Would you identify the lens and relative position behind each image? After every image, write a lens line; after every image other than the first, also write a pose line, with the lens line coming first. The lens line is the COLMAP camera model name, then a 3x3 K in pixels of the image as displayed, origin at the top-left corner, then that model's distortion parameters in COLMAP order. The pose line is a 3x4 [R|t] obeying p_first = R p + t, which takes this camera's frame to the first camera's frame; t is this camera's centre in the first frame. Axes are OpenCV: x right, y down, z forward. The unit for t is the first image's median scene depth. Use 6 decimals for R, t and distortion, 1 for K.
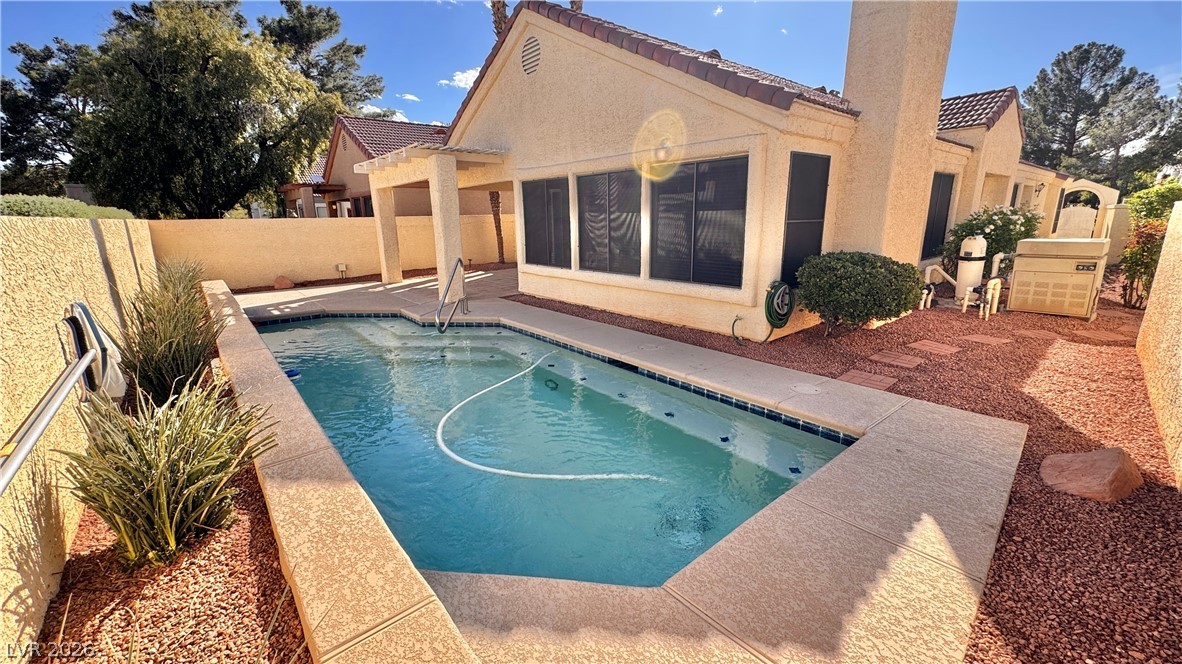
lens RADIAL K [[470.1, 0, 592.7], [0, 470.1, 330.4], [0, 0, 1]] dist [-0.001015, -0.000153]
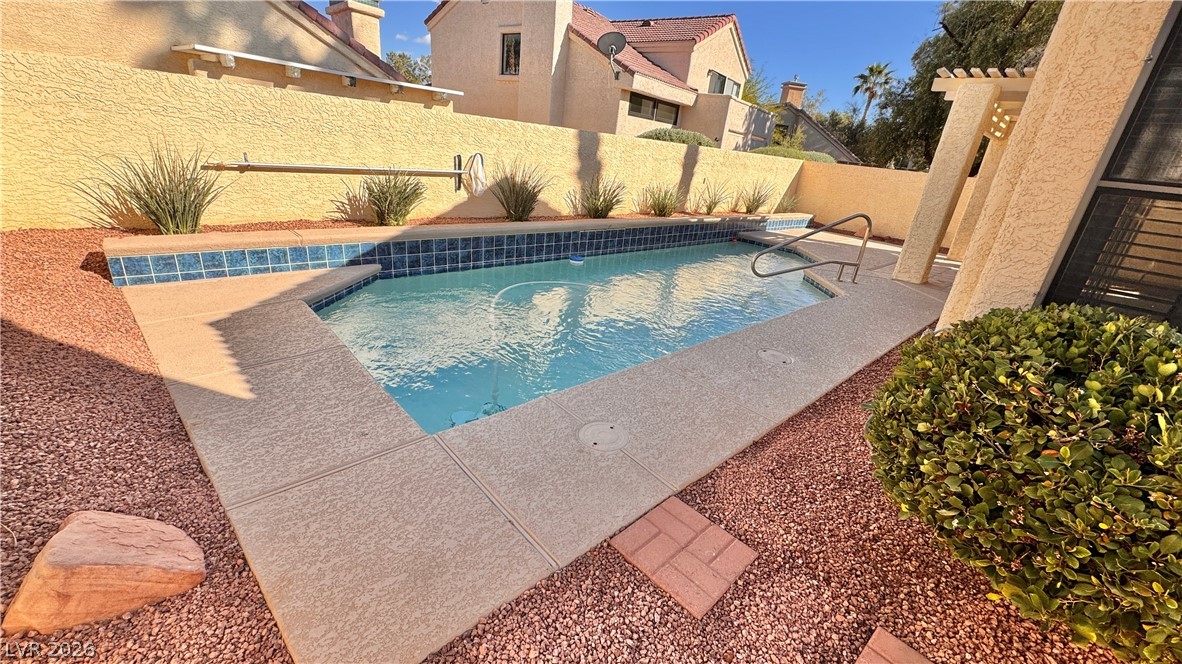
lens RADIAL K [[470.1, 0, 592.7], [0, 470.1, 330.4], [0, 0, 1]] dist [-0.001015, -0.000153]
pose [[0.050497, 0.392281, -0.918458, 1.653554], [-0.334510, 0.873157, 0.354541, -0.332606], [0.941038, 0.289330, 0.175314, 1.510992]]
